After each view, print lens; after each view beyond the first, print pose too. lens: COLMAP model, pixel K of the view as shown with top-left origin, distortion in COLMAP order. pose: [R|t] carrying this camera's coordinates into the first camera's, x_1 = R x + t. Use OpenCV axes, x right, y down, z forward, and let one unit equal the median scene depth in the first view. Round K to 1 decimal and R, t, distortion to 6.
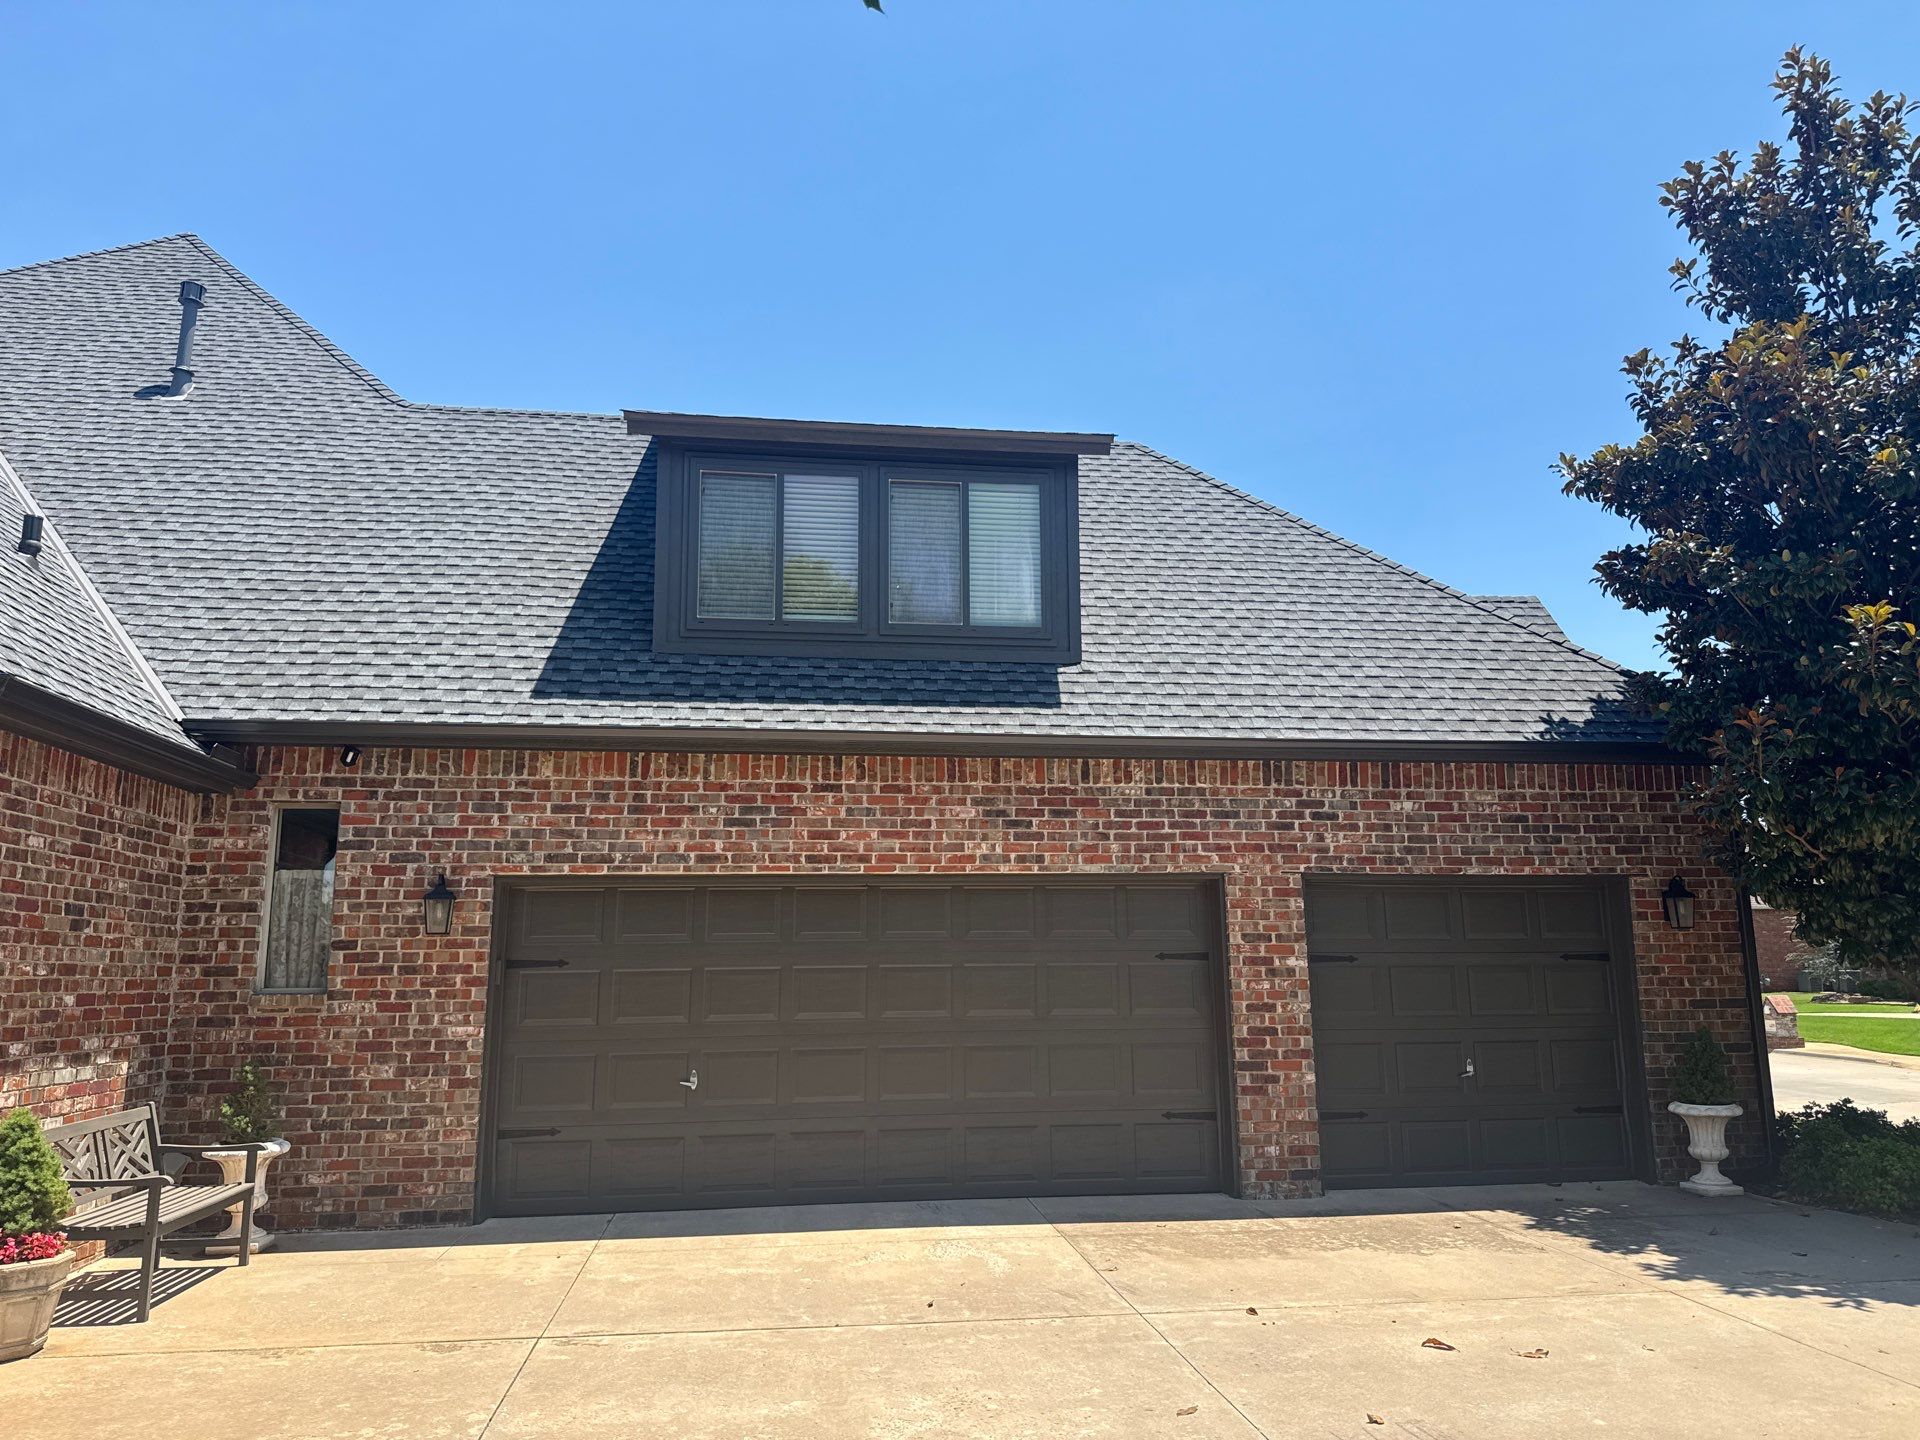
lens RADIAL K [[1361.0, 0, 960.0], [0, 1361.0, 720.0], [0, 0, 1]] dist [-0.000995, 0.000750]
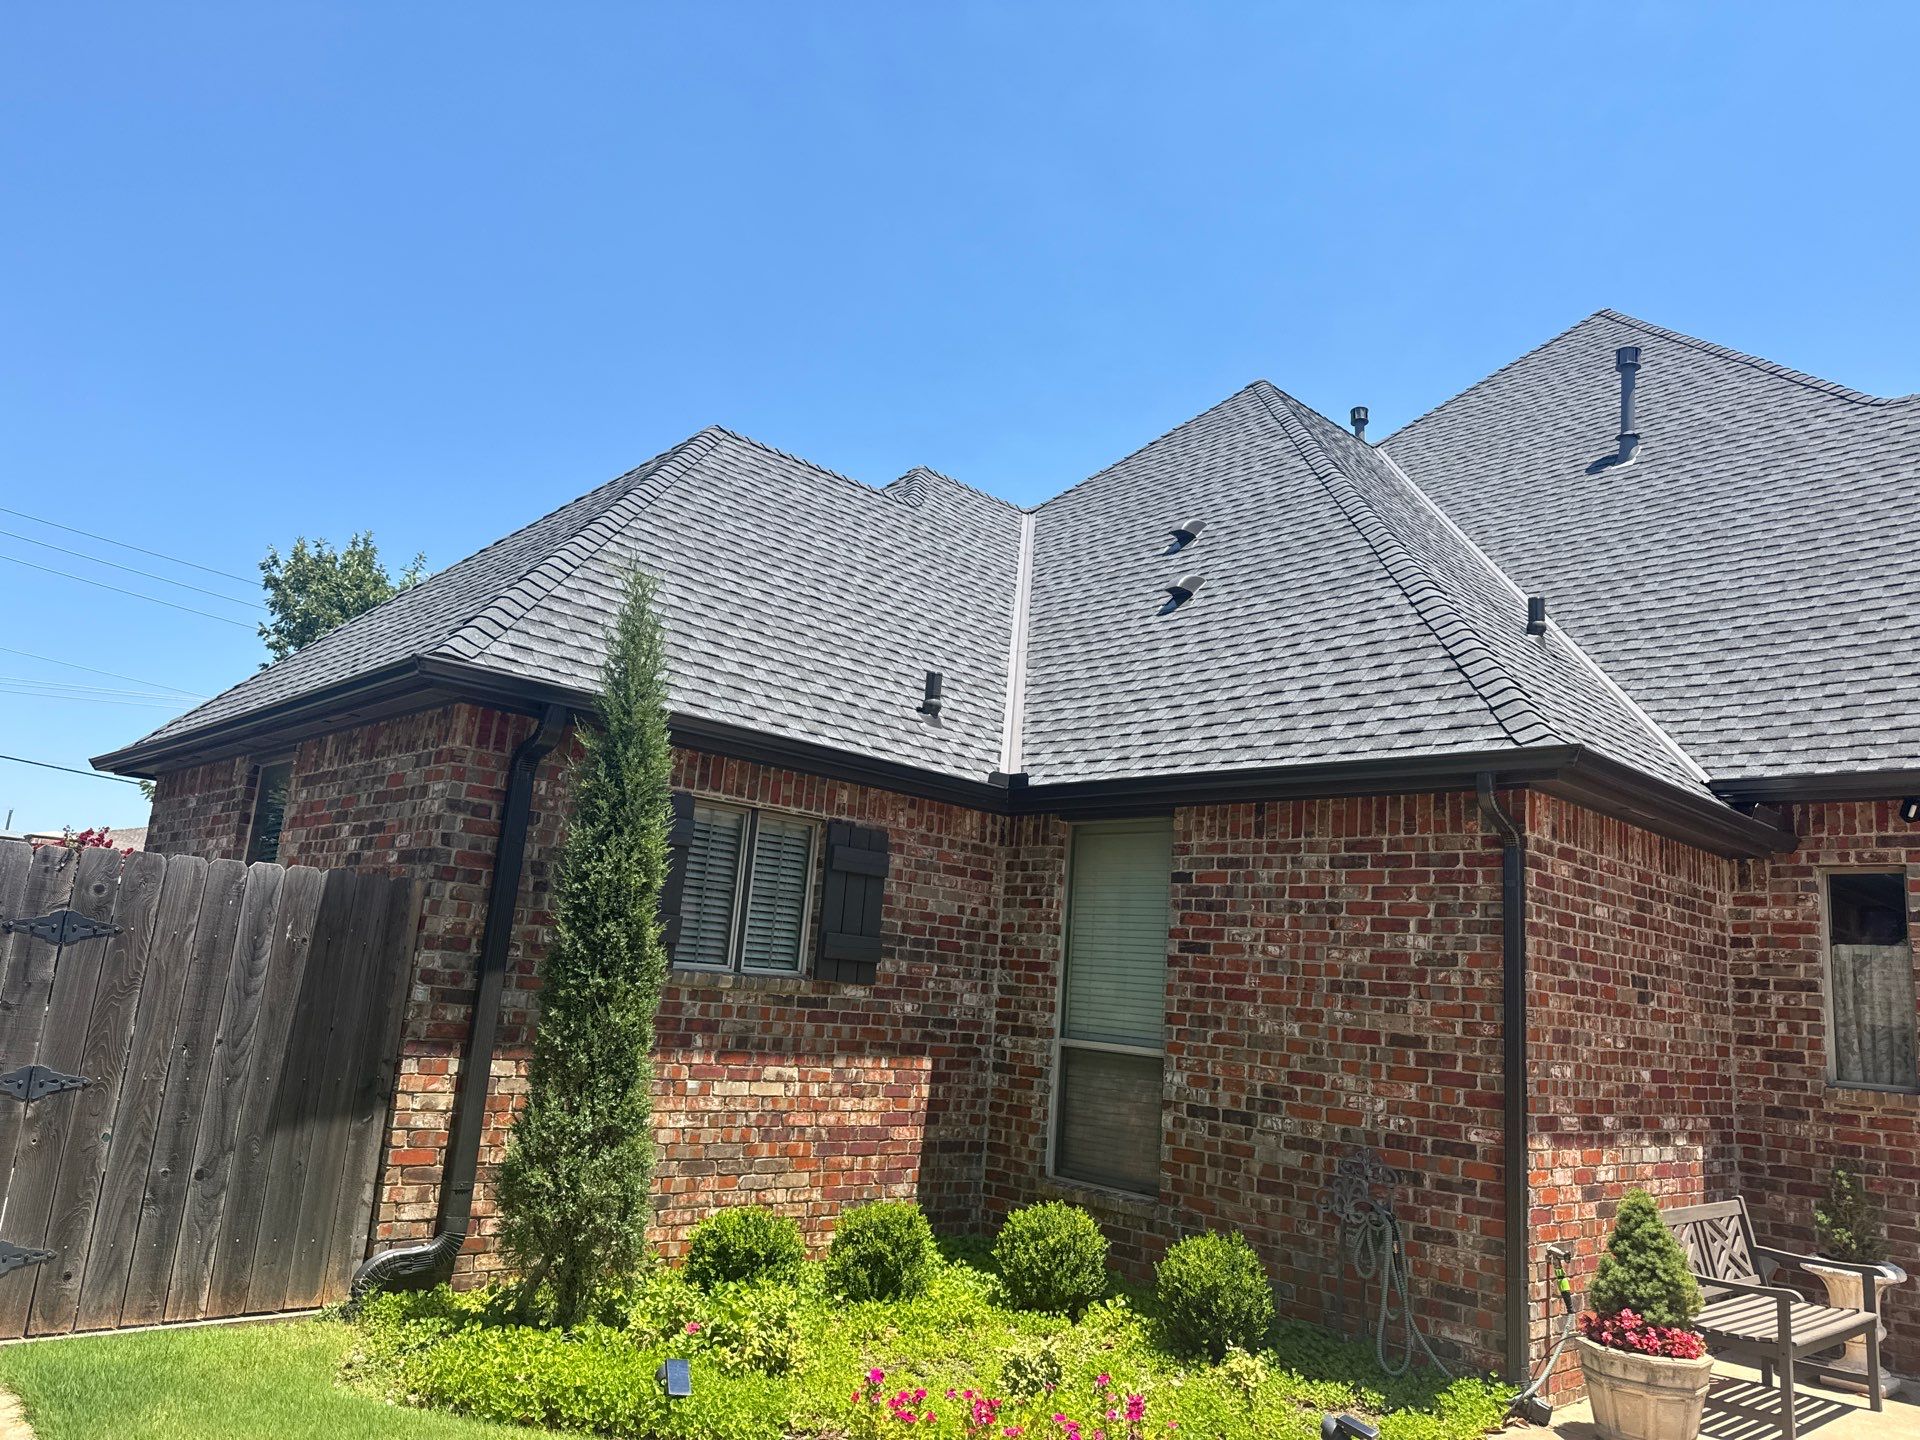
lens RADIAL K [[1361.0, 0, 960.0], [0, 1361.0, 720.0], [0, 0, 1]] dist [-0.000995, 0.000750]
pose [[0.573859, -0.110489, -0.811466, -0.100152], [0.069985, 0.993849, -0.085830, 0.002264], [0.815958, -0.007536, 0.578062, 0.034244]]
